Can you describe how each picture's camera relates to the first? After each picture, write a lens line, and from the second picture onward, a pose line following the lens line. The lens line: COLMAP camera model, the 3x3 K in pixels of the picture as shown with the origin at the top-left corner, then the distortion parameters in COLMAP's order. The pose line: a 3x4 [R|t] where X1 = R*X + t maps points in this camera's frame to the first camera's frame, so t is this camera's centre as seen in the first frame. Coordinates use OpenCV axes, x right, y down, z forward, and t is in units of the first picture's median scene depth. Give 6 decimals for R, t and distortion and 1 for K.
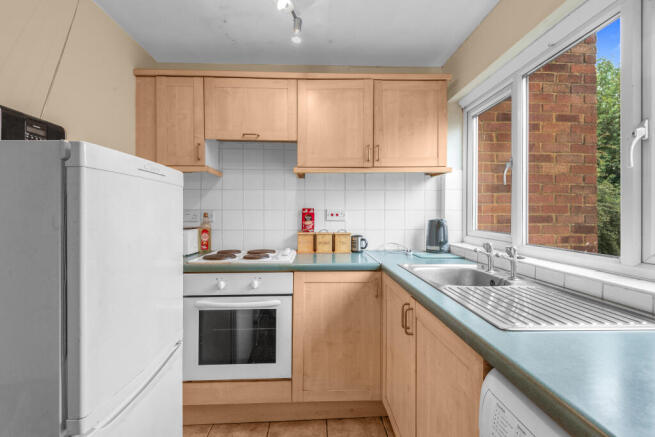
lens RADIAL K [[294.6, 0, 327.0], [0, 294.6, 211.2], [0, 0, 1]] dist [0.013106, -0.000604]
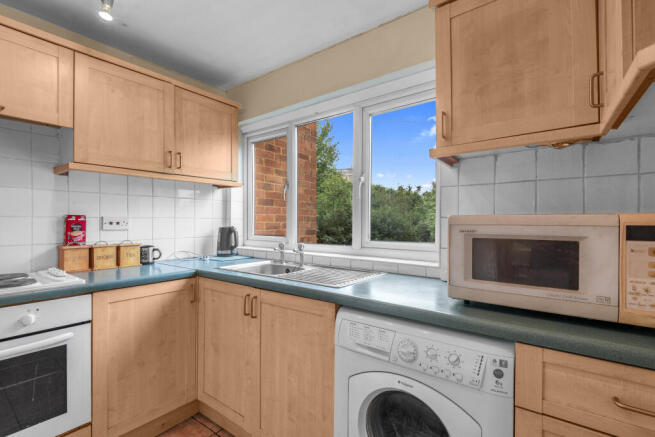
lens RADIAL K [[294.6, 0, 329.3], [0, 294.6, 221.7], [0, 0, 1]] dist [-0.001750, -0.000836]
pose [[0.630480, -0.000251, 0.776206, -0.268378], [-0.005213, 0.999976, 0.004558, 0.000714], [-0.776188, -0.006920, 0.630463, -0.018718]]
